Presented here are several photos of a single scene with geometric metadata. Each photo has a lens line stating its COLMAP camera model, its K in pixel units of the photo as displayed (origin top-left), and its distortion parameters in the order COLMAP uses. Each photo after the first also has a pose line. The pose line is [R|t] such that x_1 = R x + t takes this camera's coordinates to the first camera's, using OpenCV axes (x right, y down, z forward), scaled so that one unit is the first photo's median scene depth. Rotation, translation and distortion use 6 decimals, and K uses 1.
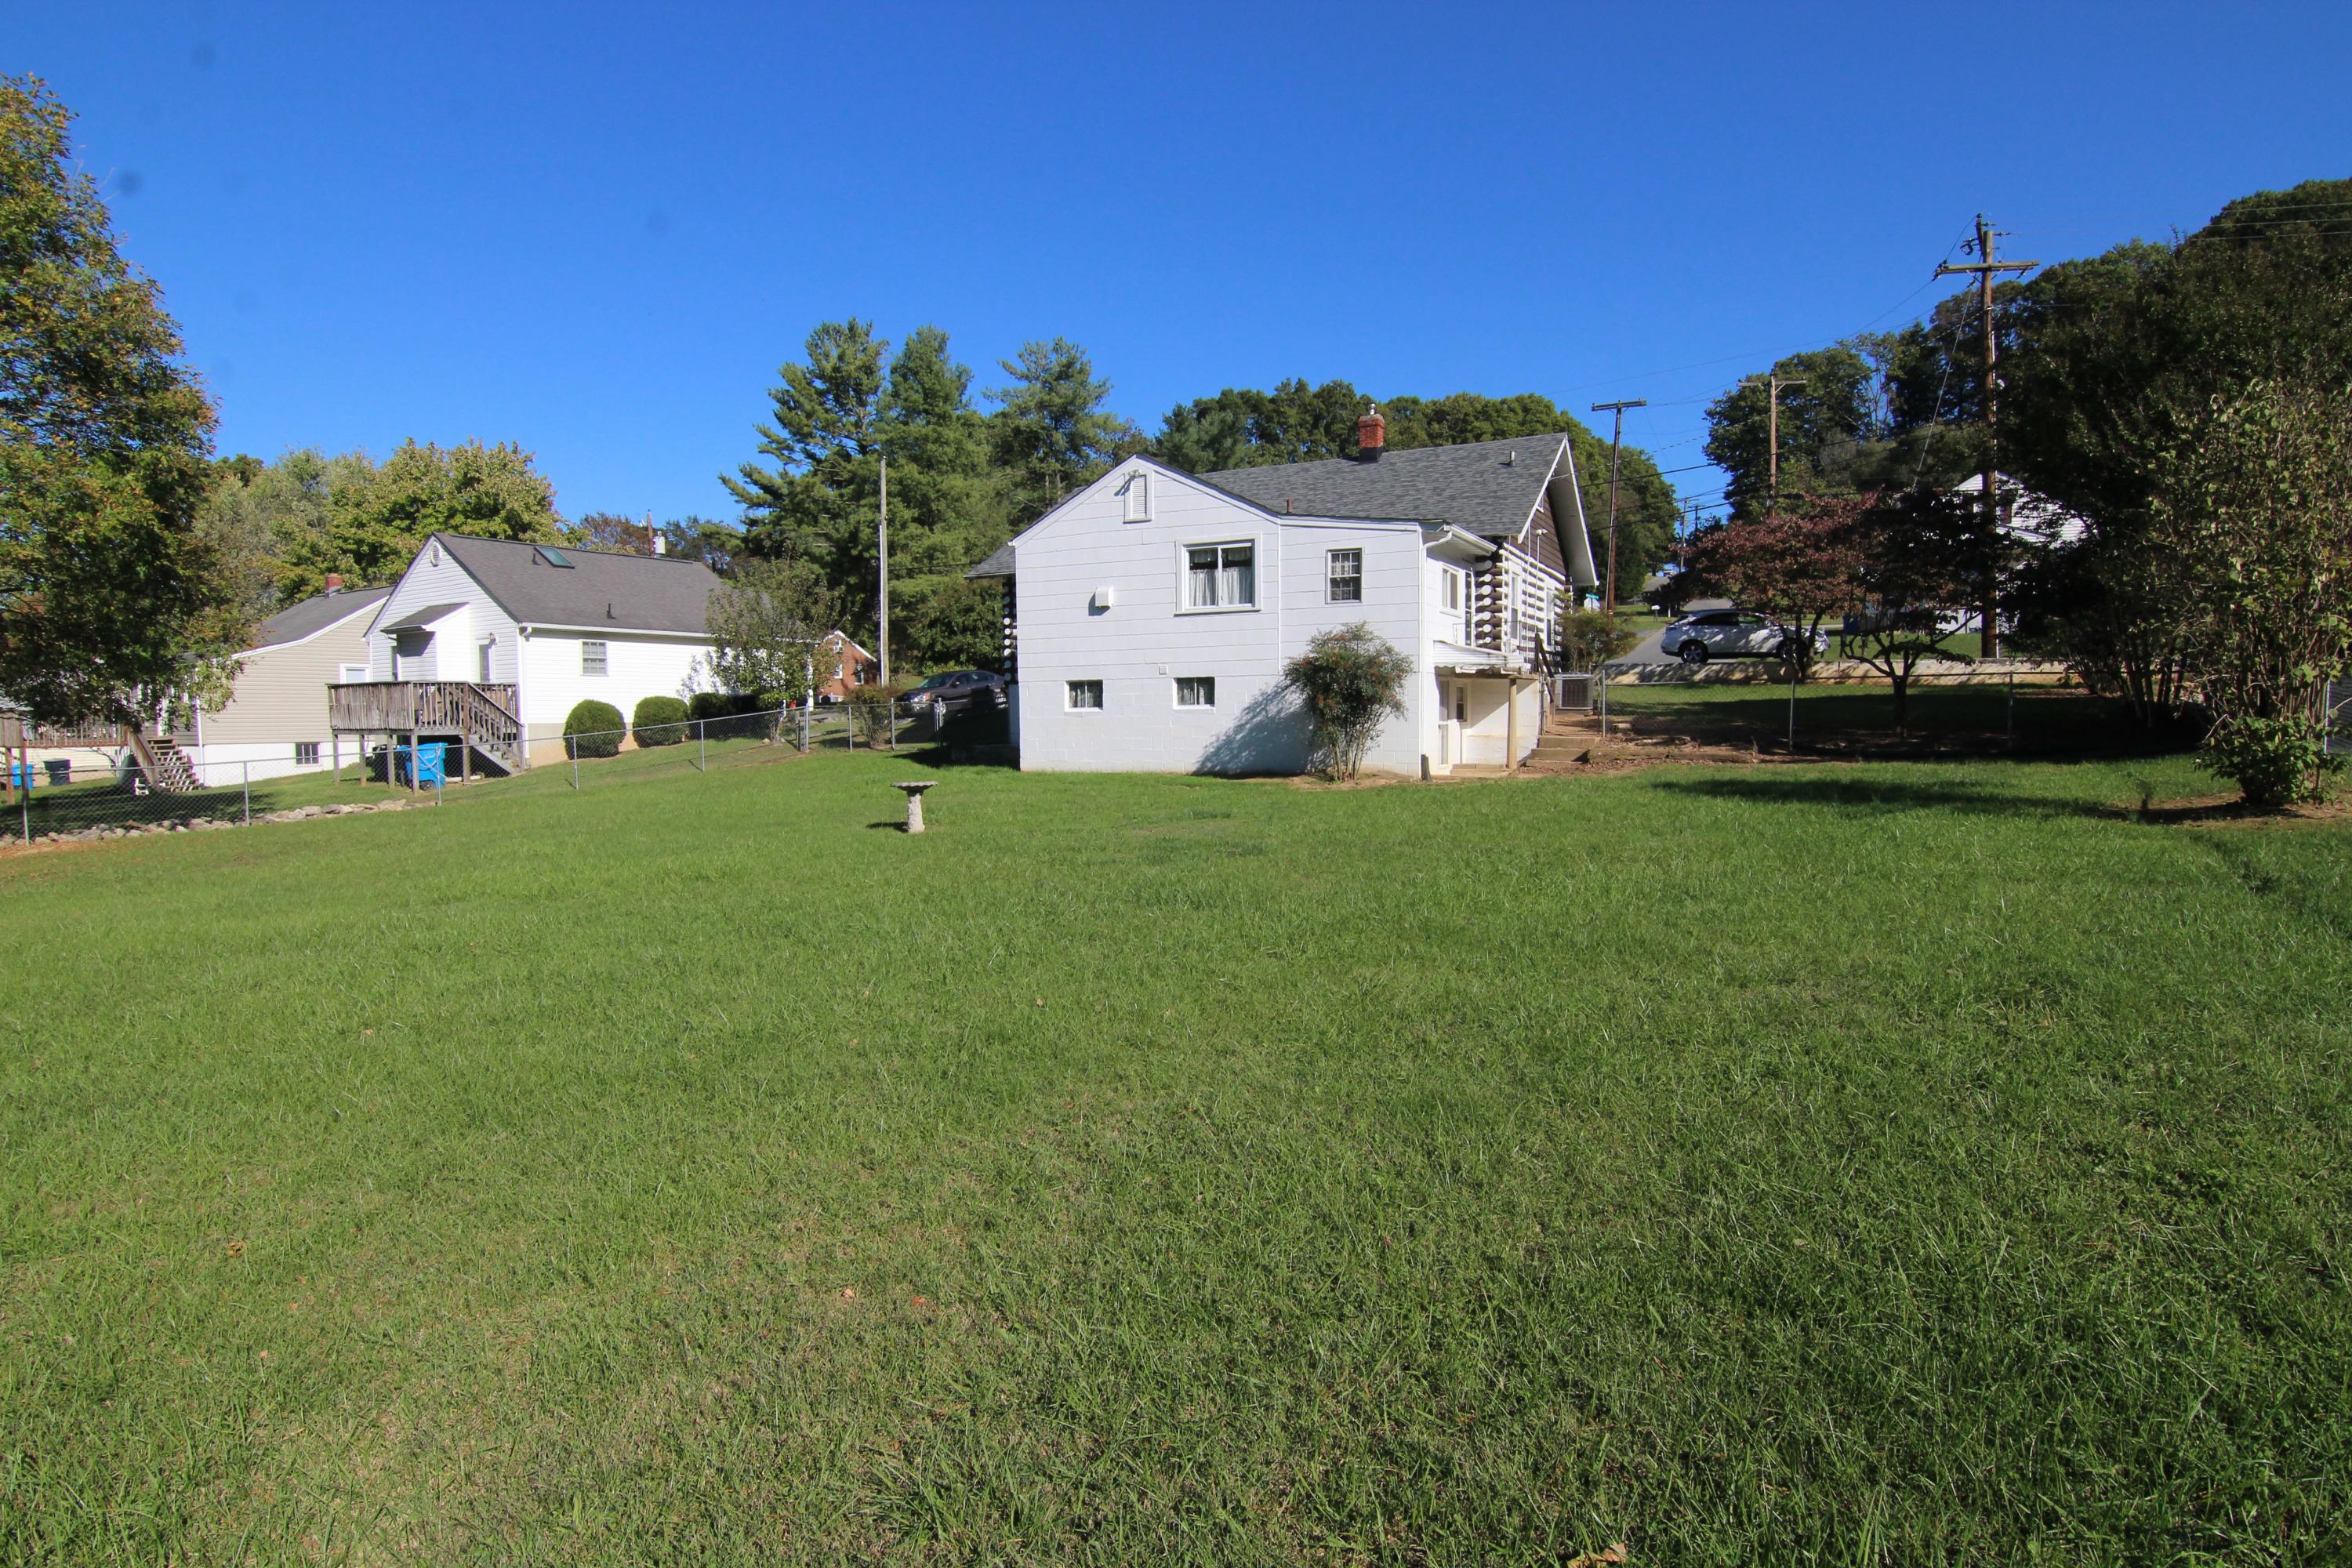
lens RADIAL K [[1193.2, 0, 1176.0], [0, 1193.2, 784.0], [0, 0, 1]] dist [-0.002943, -0.015182]
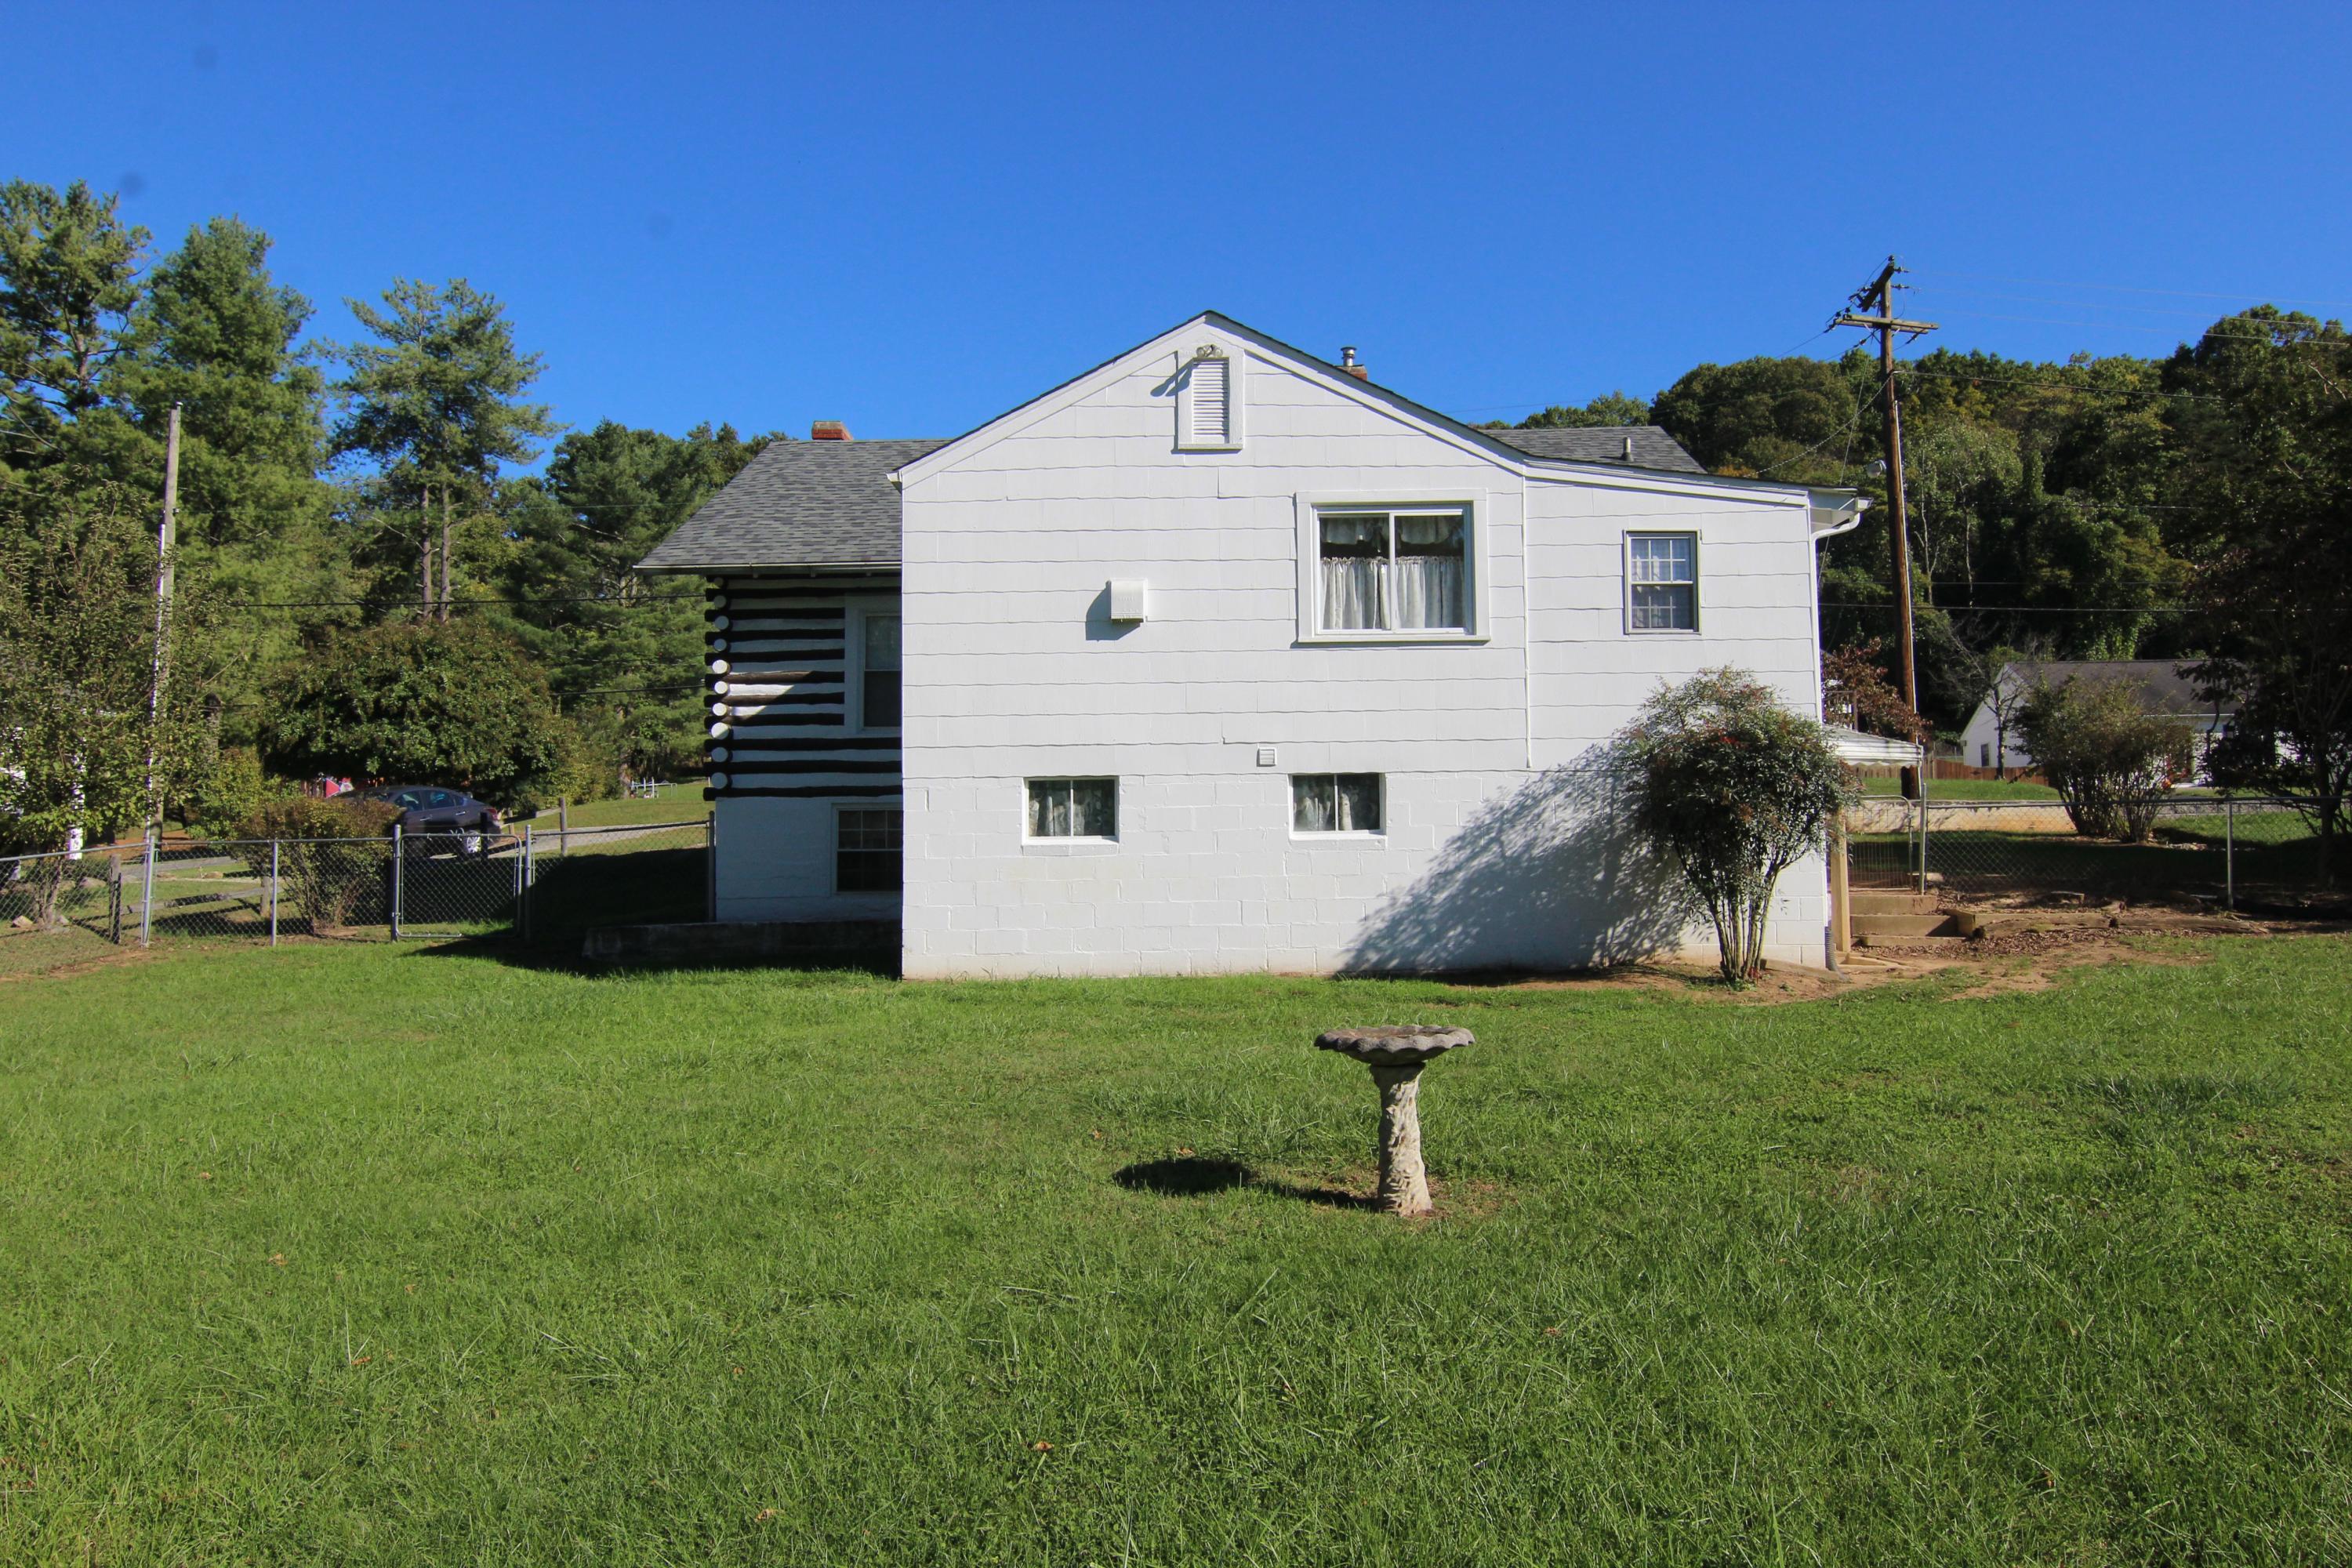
lens RADIAL K [[1511.6, 0, 1176.0], [0, 1511.6, 784.0], [0, 0, 1]] dist [-0.001201, -0.018555]
pose [[0.898828, 0.027800, 0.437419, -0.294744], [0.026861, 0.992617, -0.118279, -0.014207], [-0.437478, 0.118062, 0.891445, 0.460852]]
